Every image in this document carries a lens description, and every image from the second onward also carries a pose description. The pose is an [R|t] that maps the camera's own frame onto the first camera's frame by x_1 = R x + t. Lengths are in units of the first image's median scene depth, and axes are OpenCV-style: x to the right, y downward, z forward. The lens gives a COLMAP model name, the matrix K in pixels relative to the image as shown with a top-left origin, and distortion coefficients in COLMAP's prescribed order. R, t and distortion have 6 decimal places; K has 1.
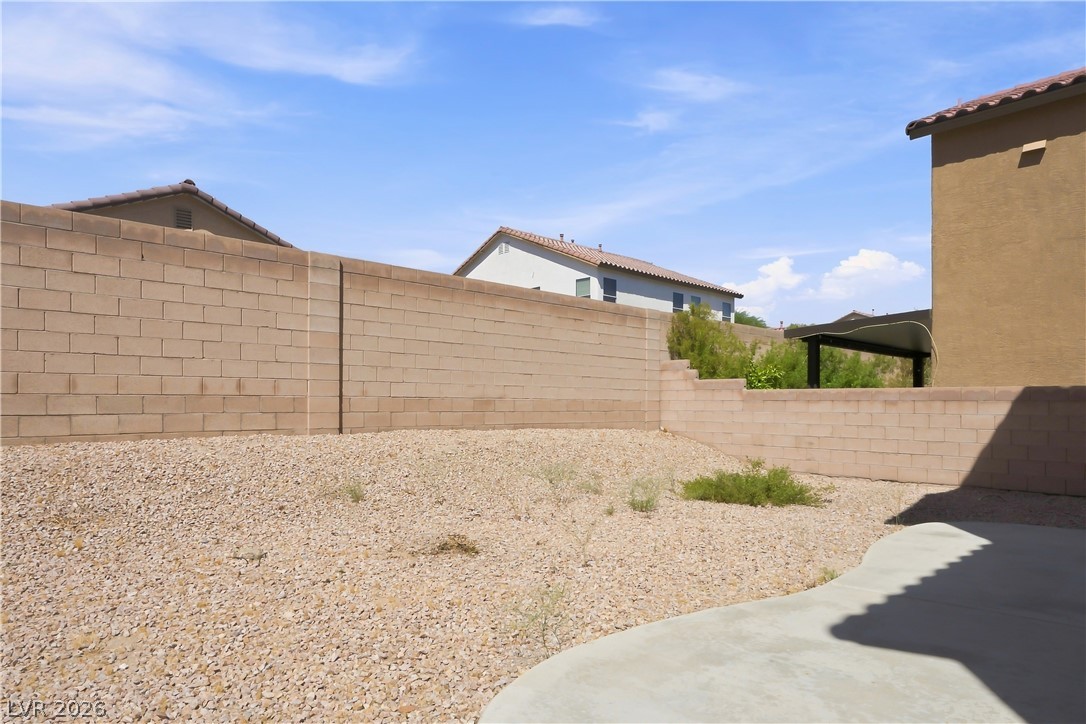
lens RADIAL K [[643.2, 0, 541.0], [0, 643.2, 402.7], [0, 0, 1]] dist [0.000976, 0.000670]
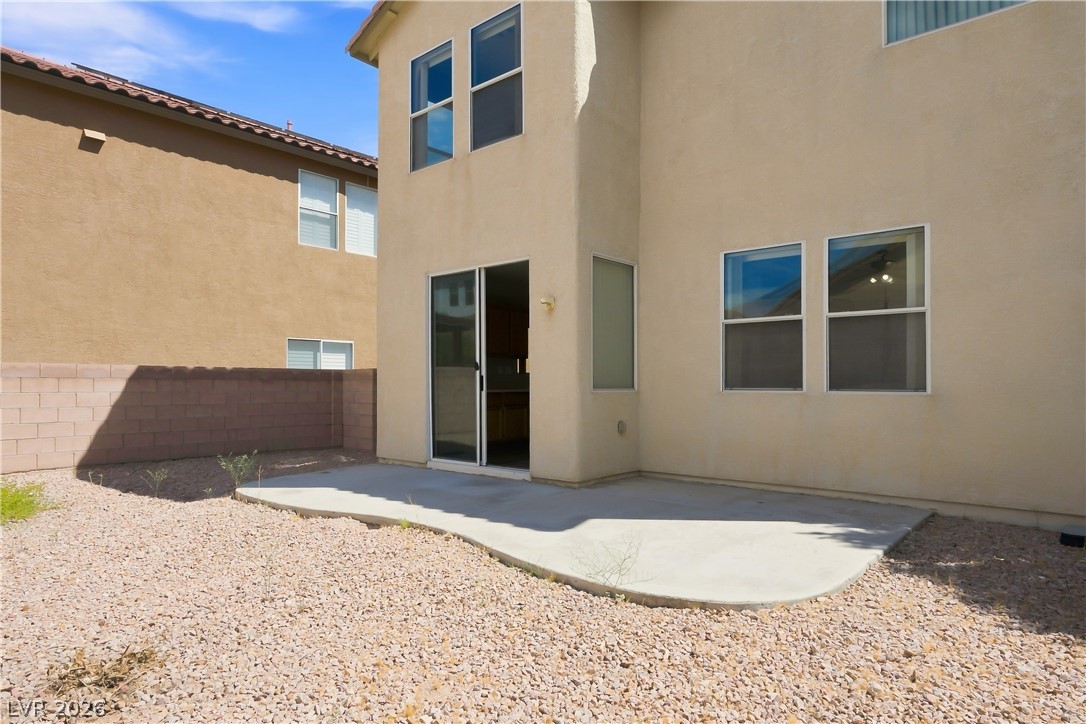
lens RADIAL K [[643.2, 0, 541.0], [0, 643.2, 402.7], [0, 0, 1]] dist [0.000976, 0.000670]
pose [[-0.099044, -0.036150, 0.994426, -0.375315], [-0.007802, 0.999337, 0.035551, -0.006198], [-0.995053, -0.004237, -0.099260, 0.394486]]
